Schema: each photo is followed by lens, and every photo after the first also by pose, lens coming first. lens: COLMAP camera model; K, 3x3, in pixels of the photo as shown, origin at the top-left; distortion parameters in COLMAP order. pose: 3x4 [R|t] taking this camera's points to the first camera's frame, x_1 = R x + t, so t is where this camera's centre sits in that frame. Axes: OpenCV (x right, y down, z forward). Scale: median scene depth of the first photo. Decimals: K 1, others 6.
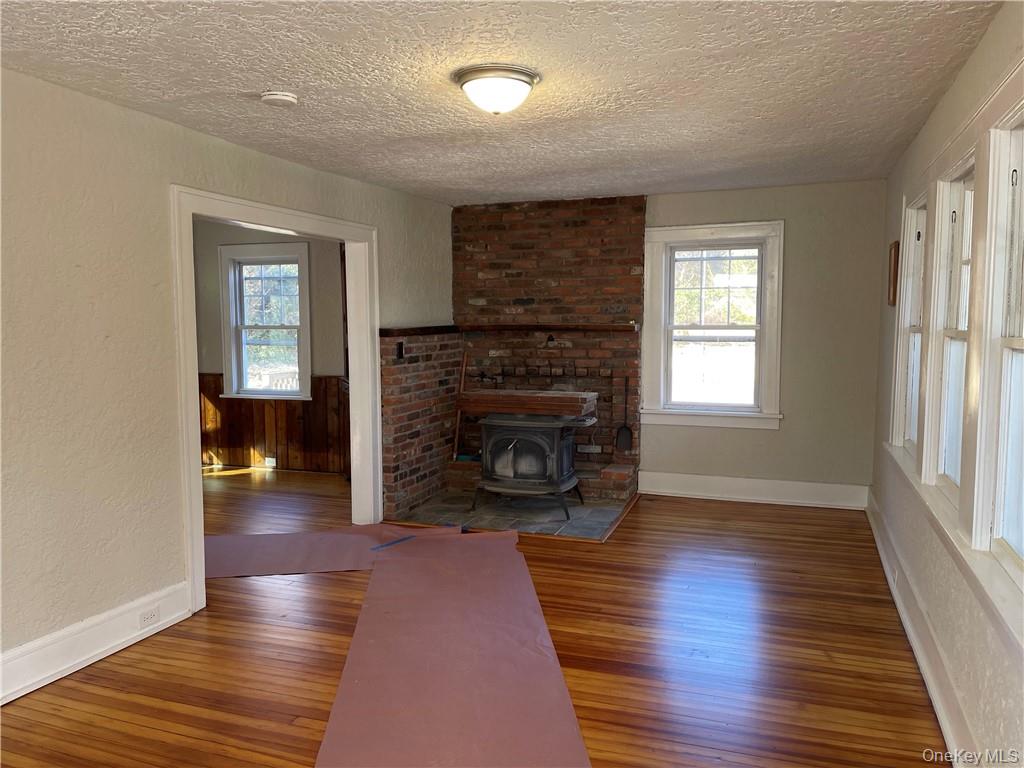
lens RADIAL K [[772.7, 0, 515.2], [0, 772.7, 383.4], [0, 0, 1]] dist [-0.003700, -0.000068]
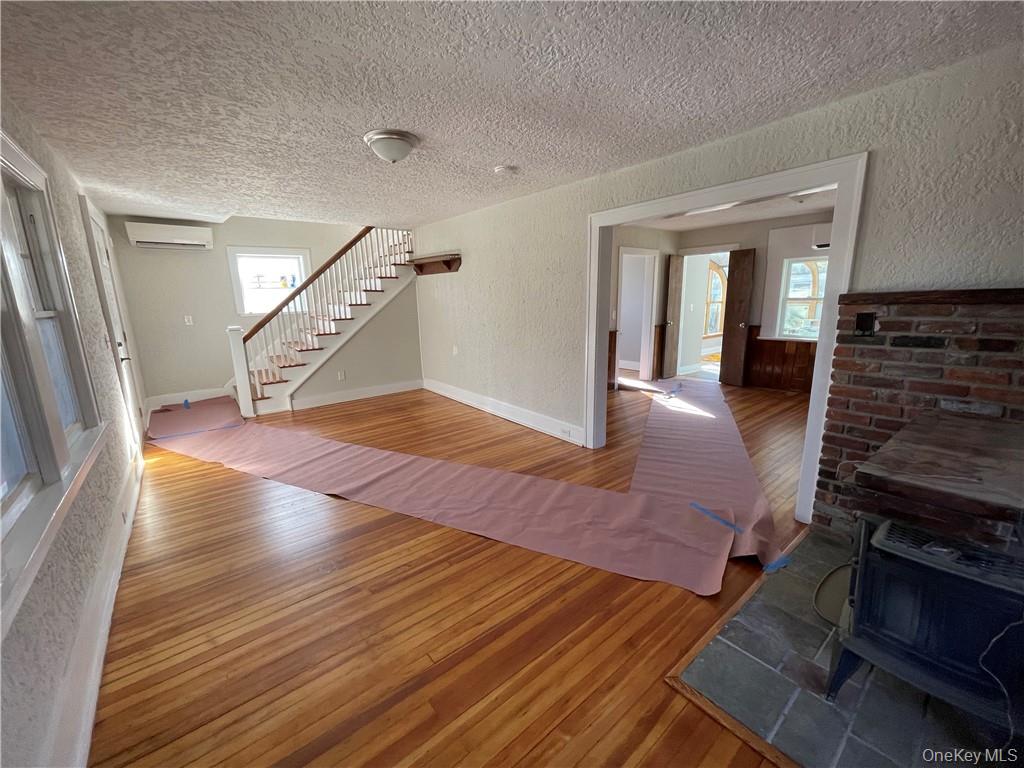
lens RADIAL K [[413.8, 0, 508.4], [0, 413.8, 380.6], [0, 0, 1]] dist [0.001409, -0.000041]
pose [[-0.522691, 0.188284, -0.831470, 0.350496], [-0.040649, 0.968693, 0.244912, -0.072770], [0.851553, 0.161812, -0.498673, 0.918482]]
